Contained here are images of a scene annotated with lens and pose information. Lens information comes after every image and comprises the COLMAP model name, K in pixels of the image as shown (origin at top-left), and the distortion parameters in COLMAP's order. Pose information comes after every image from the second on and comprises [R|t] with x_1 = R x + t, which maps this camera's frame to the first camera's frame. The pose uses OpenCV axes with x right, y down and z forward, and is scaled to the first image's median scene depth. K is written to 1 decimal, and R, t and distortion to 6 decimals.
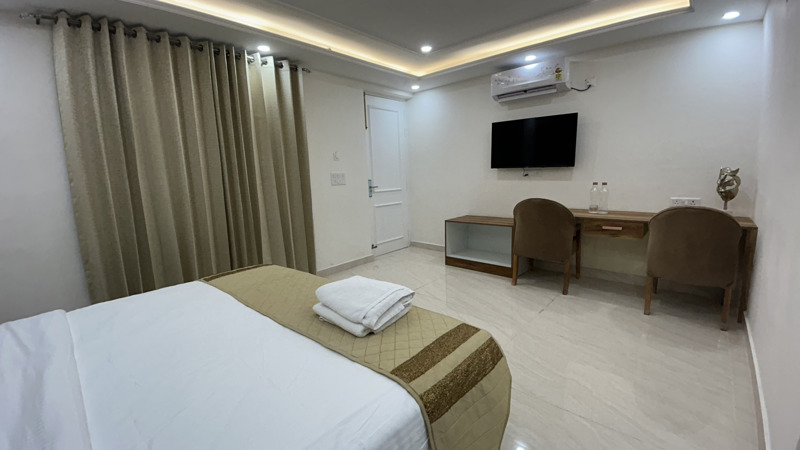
lens RADIAL K [[322.4, 0, 400.2], [0, 322.4, 228.8], [0, 0, 1]] dist [0.025801, -0.017226]
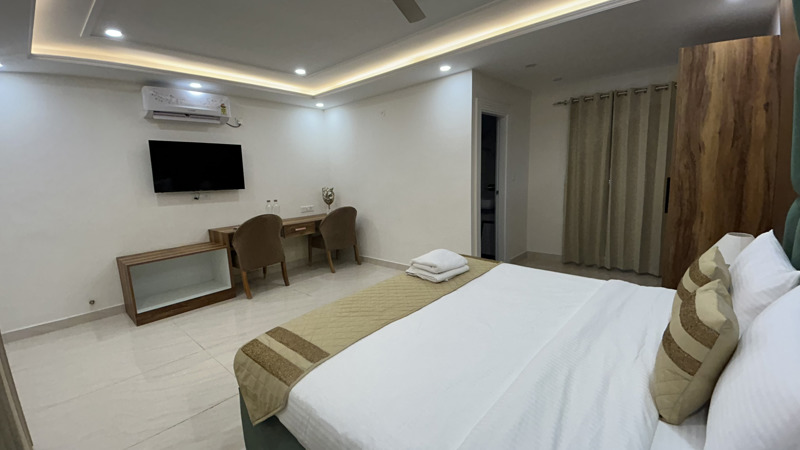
lens RADIAL K [[327.5, 0, 401.9], [0, 327.5, 223.9], [0, 0, 1]] dist [0.002579, 0.000082]
pose [[-0.018050, -0.116383, 0.993040, -0.647500], [0.214003, 0.969735, 0.117542, -0.078688], [-0.976666, 0.214636, 0.007403, 0.419498]]
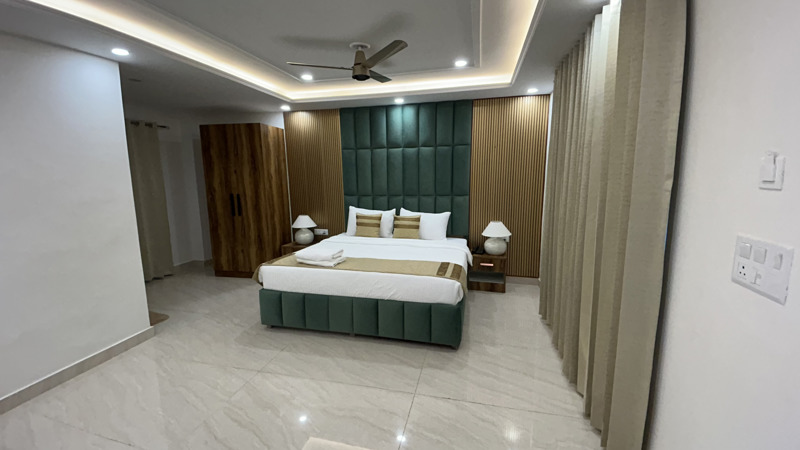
lens RADIAL K [[327.5, 0, 401.9], [0, 327.5, 223.9], [0, 0, 1]] dist [0.002579, 0.000082]
pose [[-0.874854, 0.121353, -0.468938, 0.152484], [-0.040906, 0.946141, 0.321159, -0.271436], [0.482655, 0.300150, -0.822772, 1.121720]]
